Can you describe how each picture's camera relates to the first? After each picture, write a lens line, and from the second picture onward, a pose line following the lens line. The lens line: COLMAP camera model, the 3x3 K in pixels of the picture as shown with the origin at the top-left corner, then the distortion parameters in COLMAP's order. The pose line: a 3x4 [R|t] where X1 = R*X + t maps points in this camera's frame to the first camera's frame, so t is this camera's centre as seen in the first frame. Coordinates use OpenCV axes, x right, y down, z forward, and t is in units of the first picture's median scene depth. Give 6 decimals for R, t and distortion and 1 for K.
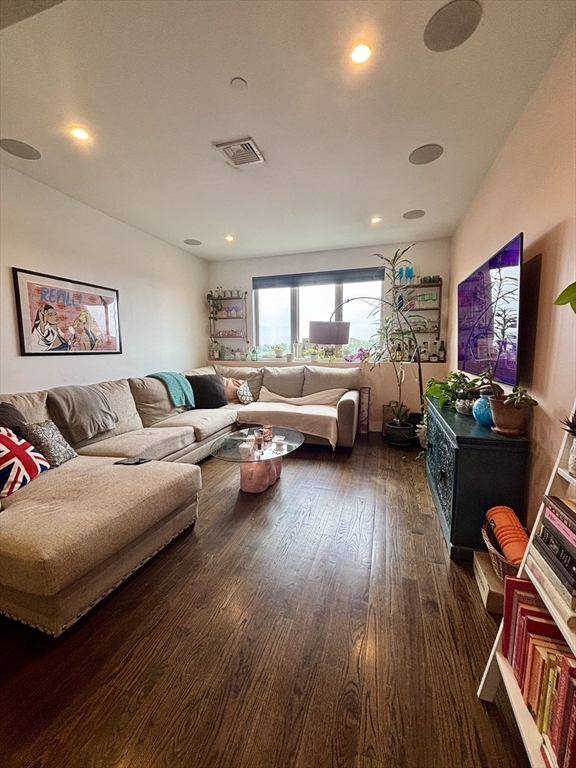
lens RADIAL K [[309.8, 0, 287.7], [0, 309.8, 385.0], [0, 0, 1]] dist [0.003233, 0.000172]
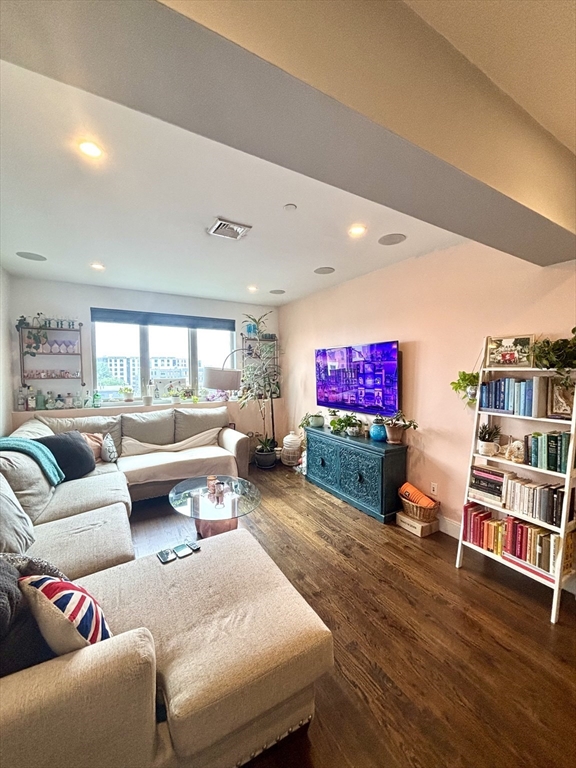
lens RADIAL K [[309.8, 0, 287.7], [0, 309.8, 386.0], [0, 0, 1]] dist [0.003233, 0.000172]
pose [[0.664642, -0.034127, 0.746382, -0.418312], [0.086488, 0.995755, -0.031487, -0.070410], [-0.742139, 0.085481, 0.664772, 0.078263]]
